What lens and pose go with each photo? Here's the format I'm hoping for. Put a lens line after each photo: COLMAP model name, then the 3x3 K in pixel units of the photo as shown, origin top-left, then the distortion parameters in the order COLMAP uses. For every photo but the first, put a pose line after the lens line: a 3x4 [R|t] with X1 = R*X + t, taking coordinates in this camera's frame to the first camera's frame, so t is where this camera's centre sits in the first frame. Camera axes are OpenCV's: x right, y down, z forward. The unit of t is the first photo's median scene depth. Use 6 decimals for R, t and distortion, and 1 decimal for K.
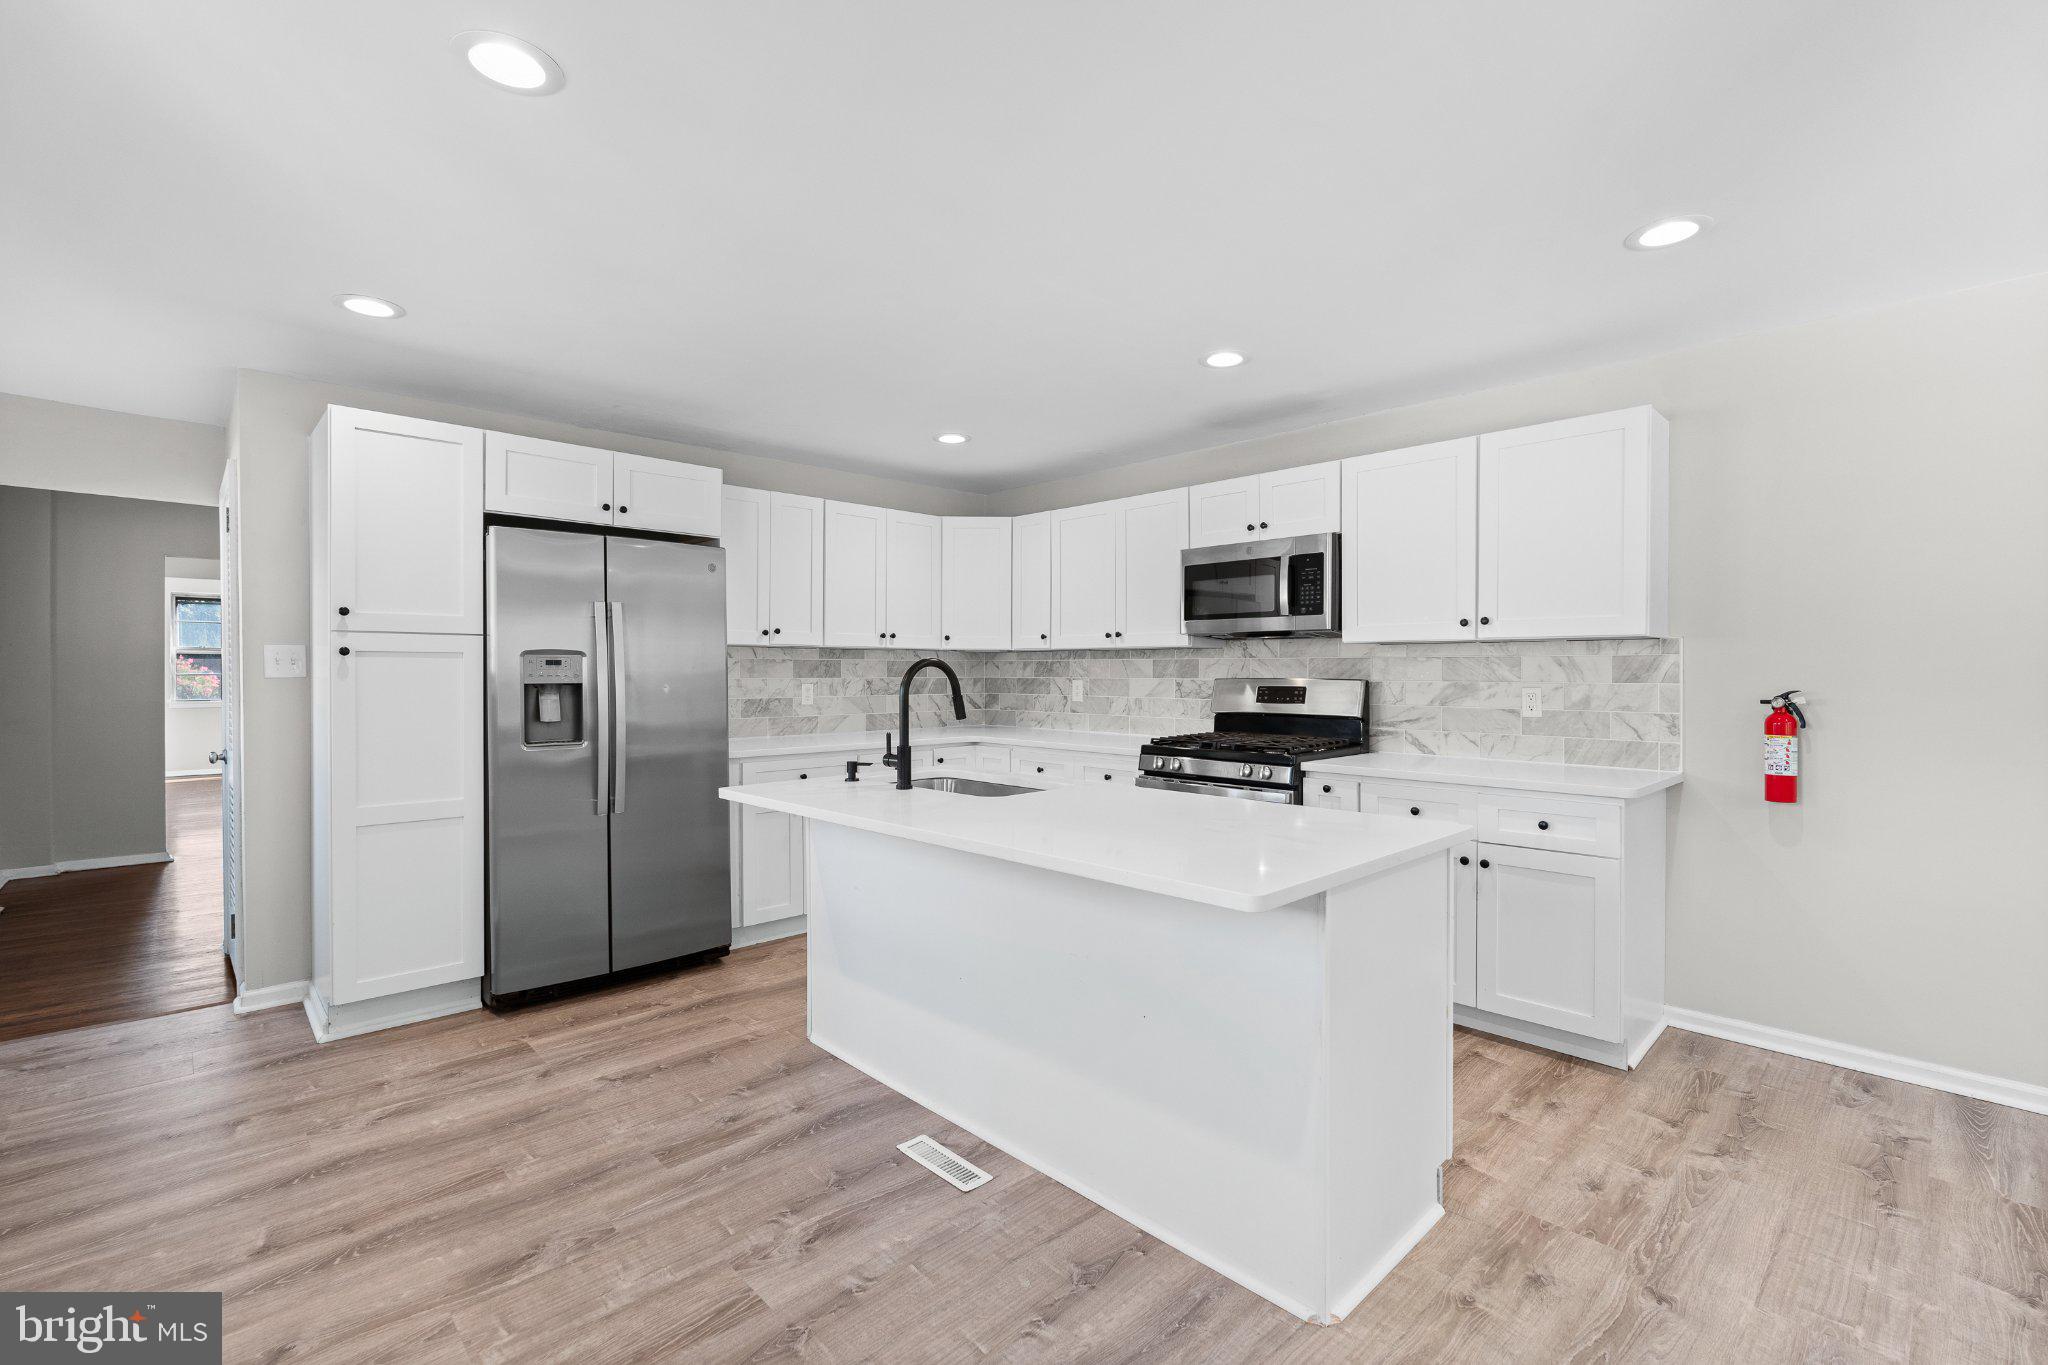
lens RADIAL K [[903.9, 0, 1019.5], [0, 903.9, 677.5], [0, 0, 1]] dist [-0.006937, 0.000867]
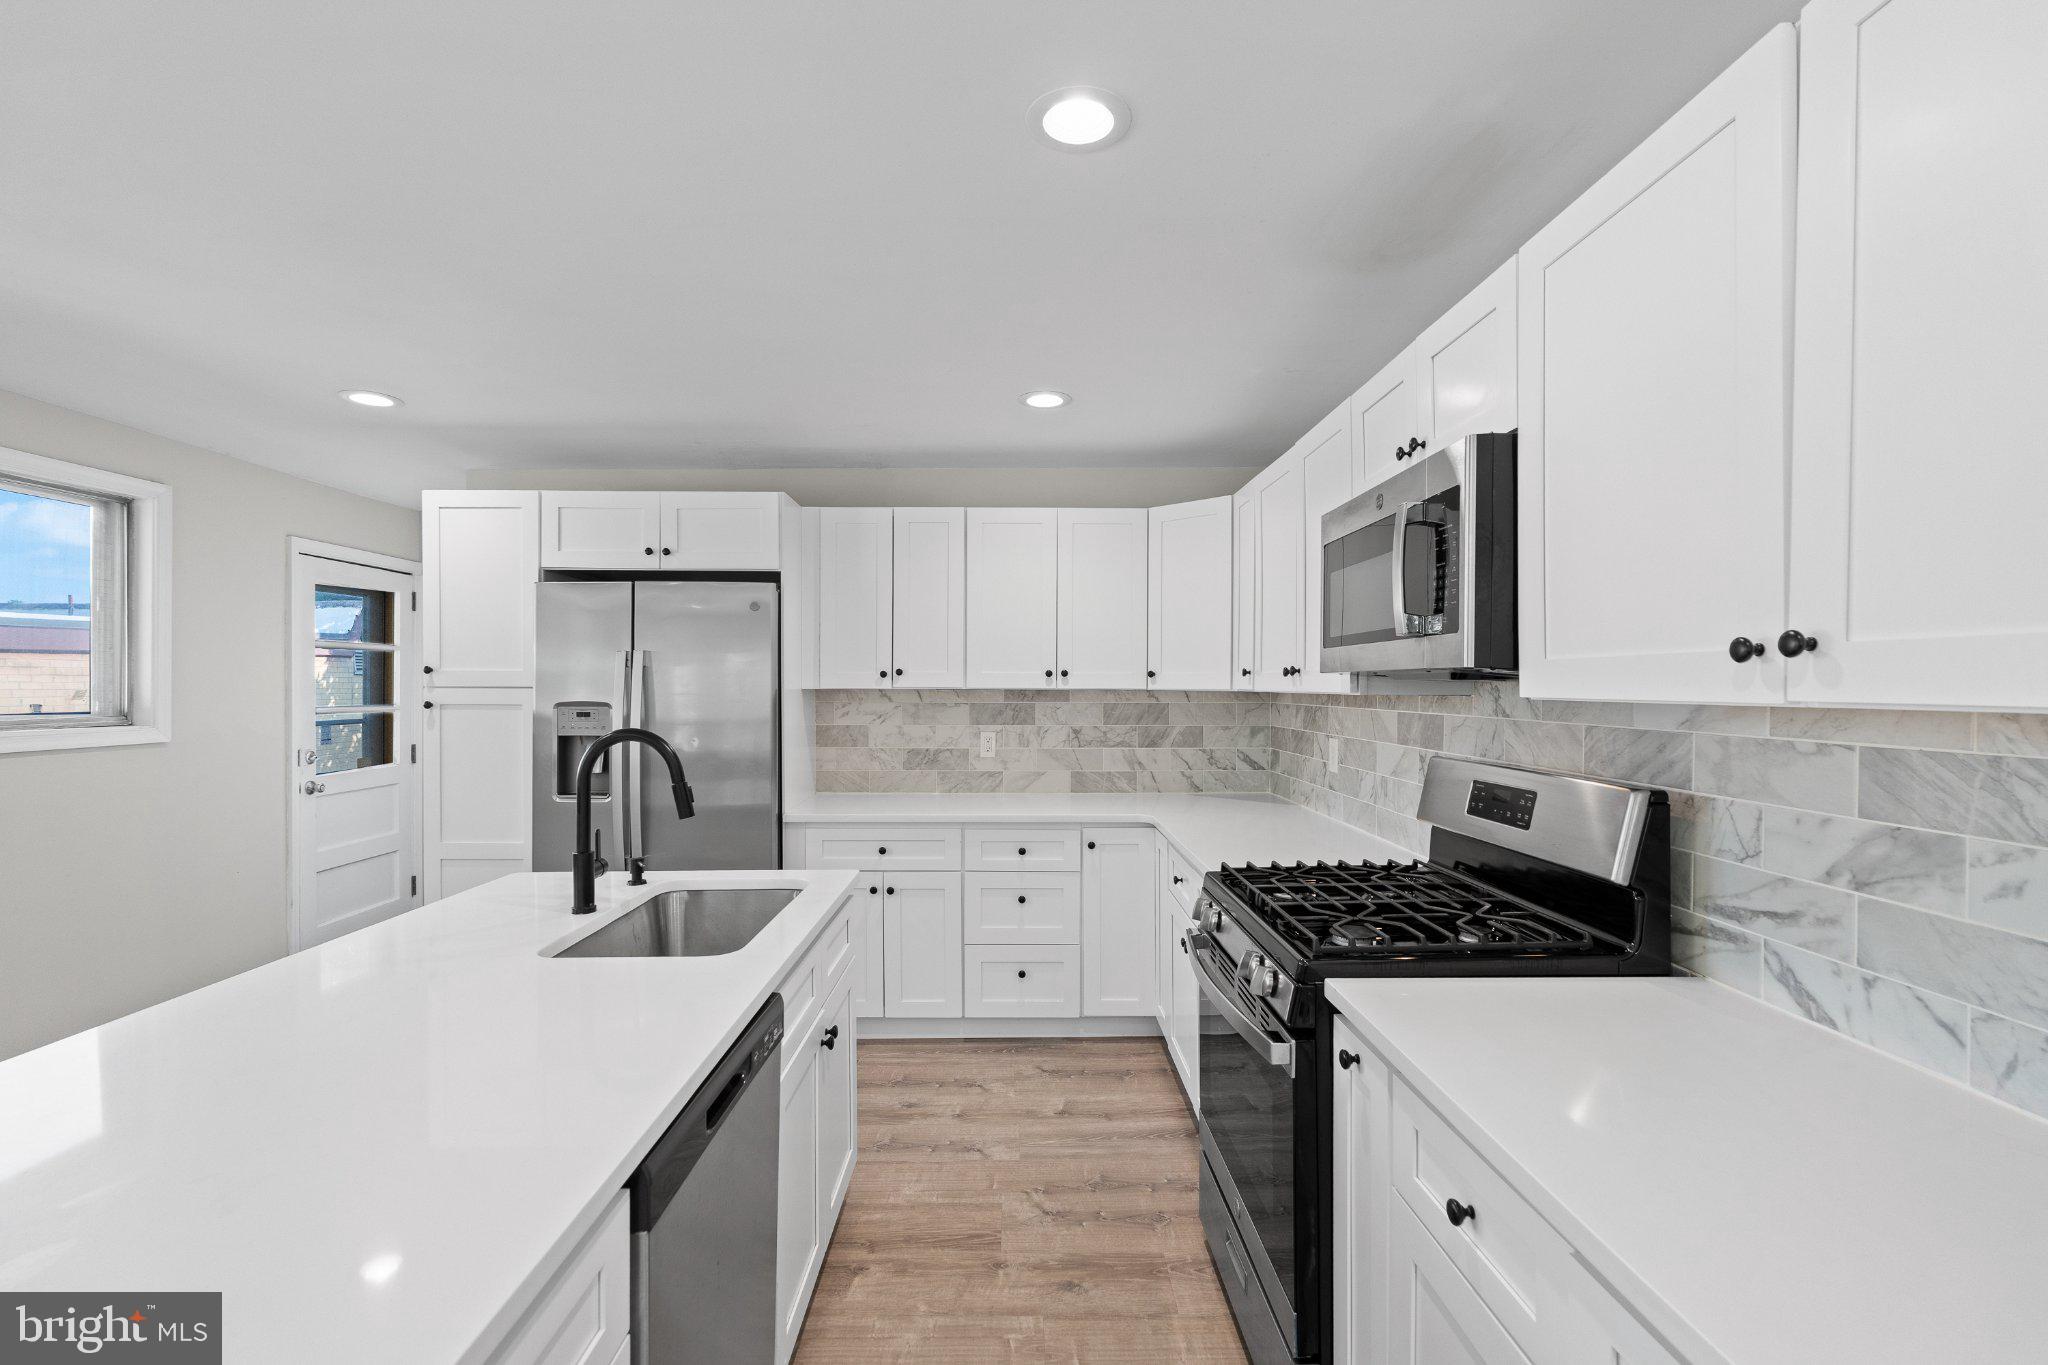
lens RADIAL K [[903.9, 0, 1024.3], [0, 903.9, 697.1], [0, 0, 1]] dist [-0.006937, 0.000867]
pose [[0.733608, 0.008539, -0.679520, 0.525120], [-0.005387, 0.999963, 0.006749, -0.045974], [0.679552, -0.001290, 0.733626, 0.613943]]
